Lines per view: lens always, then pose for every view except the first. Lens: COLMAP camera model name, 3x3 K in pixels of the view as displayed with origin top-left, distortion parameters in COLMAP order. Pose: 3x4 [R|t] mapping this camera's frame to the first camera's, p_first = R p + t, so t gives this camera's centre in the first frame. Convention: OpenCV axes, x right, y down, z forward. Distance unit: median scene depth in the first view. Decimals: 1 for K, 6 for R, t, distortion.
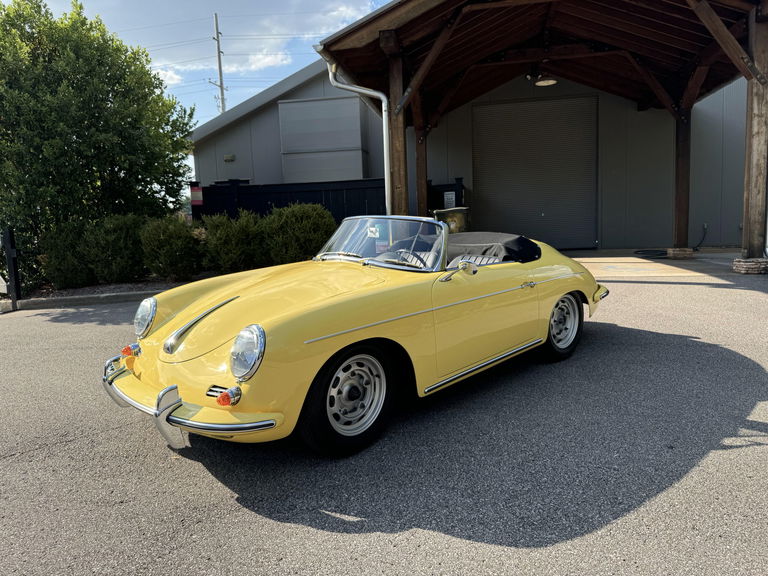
lens RADIAL K [[538.2, 0, 382.7], [0, 538.2, 297.6], [0, 0, 1]] dist [0.038430, -0.059485]
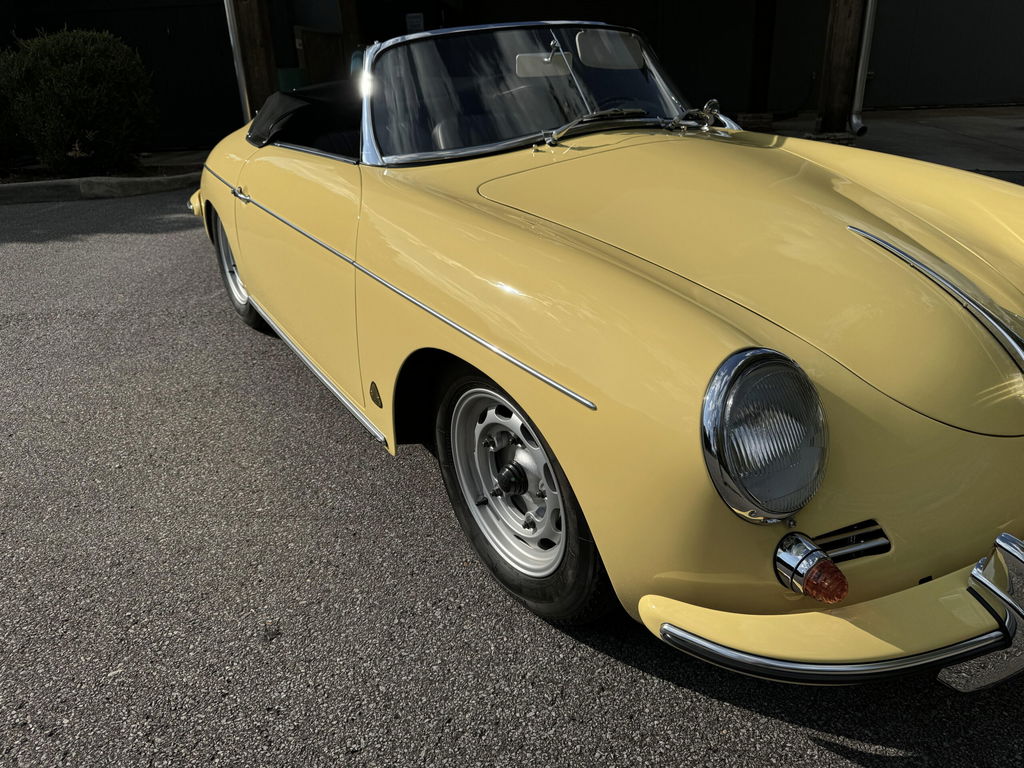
lens RADIAL K [[717.6, 0, 506.4], [0, 717.6, 393.3], [0, 0, 1]] dist [0.038430, -0.059485]
pose [[0.995883, -0.034649, 0.083766, 0.226133], [0.010000, 0.960419, 0.278380, -0.019706], [-0.090096, -0.276397, 0.956811, 0.160951]]
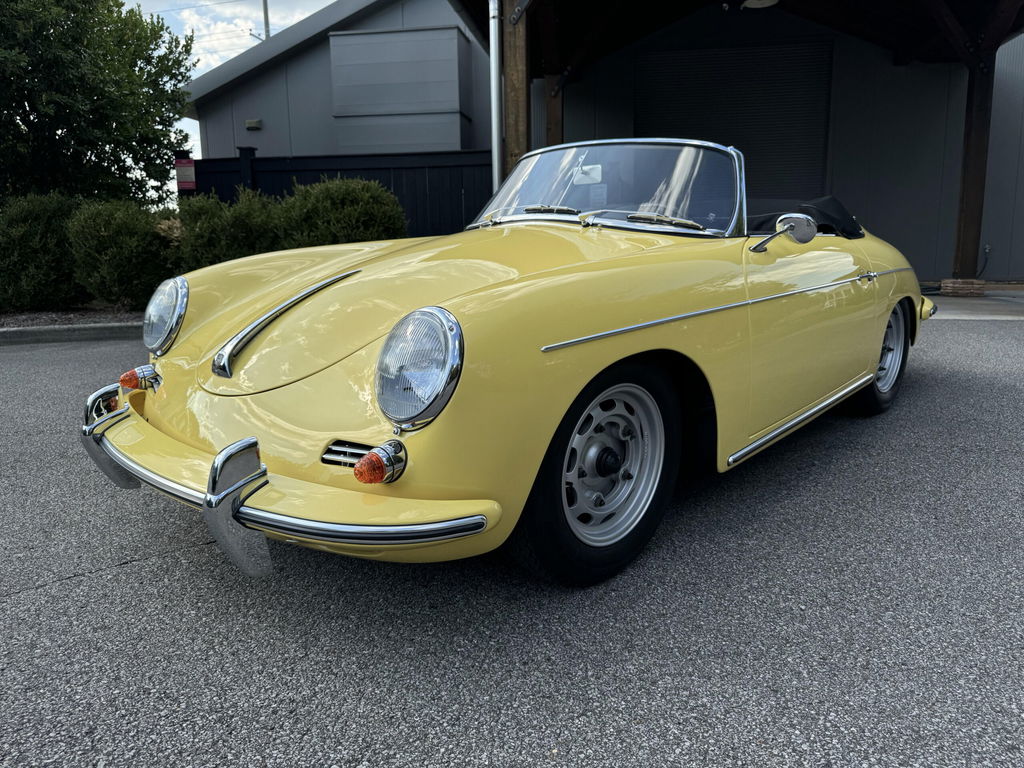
lens RADIAL K [[717.6, 0, 513.8], [0, 717.6, 389.0], [0, 0, 1]] dist [0.038430, -0.059485]
pose [[0.999367, 0.022203, 0.027813, 0.013043], [-0.023590, 0.998441, 0.050581, 0.006479], [-0.026647, -0.051205, 0.998333, 0.222084]]
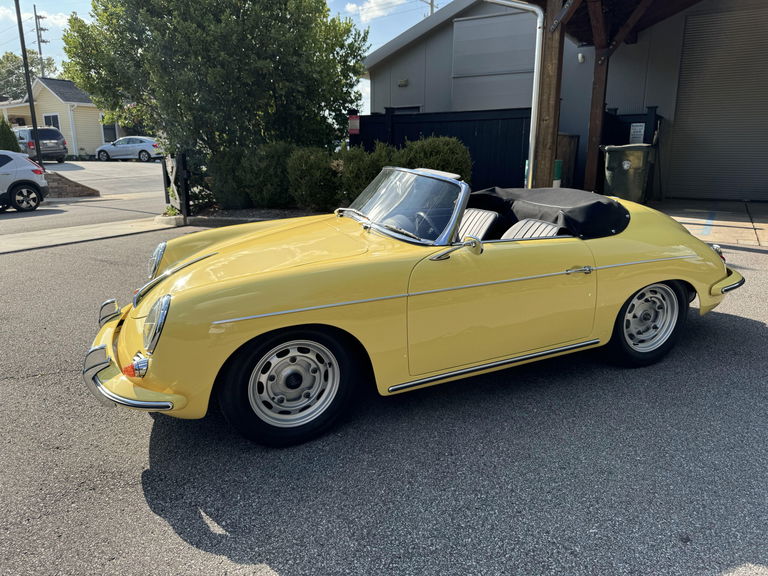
lens RADIAL K [[538.2, 0, 388.4], [0, 538.2, 290.0], [0, 0, 1]] dist [0.038430, -0.059485]
pose [[0.932590, 0.125614, -0.338373, 0.124565], [-0.084131, 0.987316, 0.134647, -0.033883], [0.350995, -0.097102, 0.931329, 0.083794]]
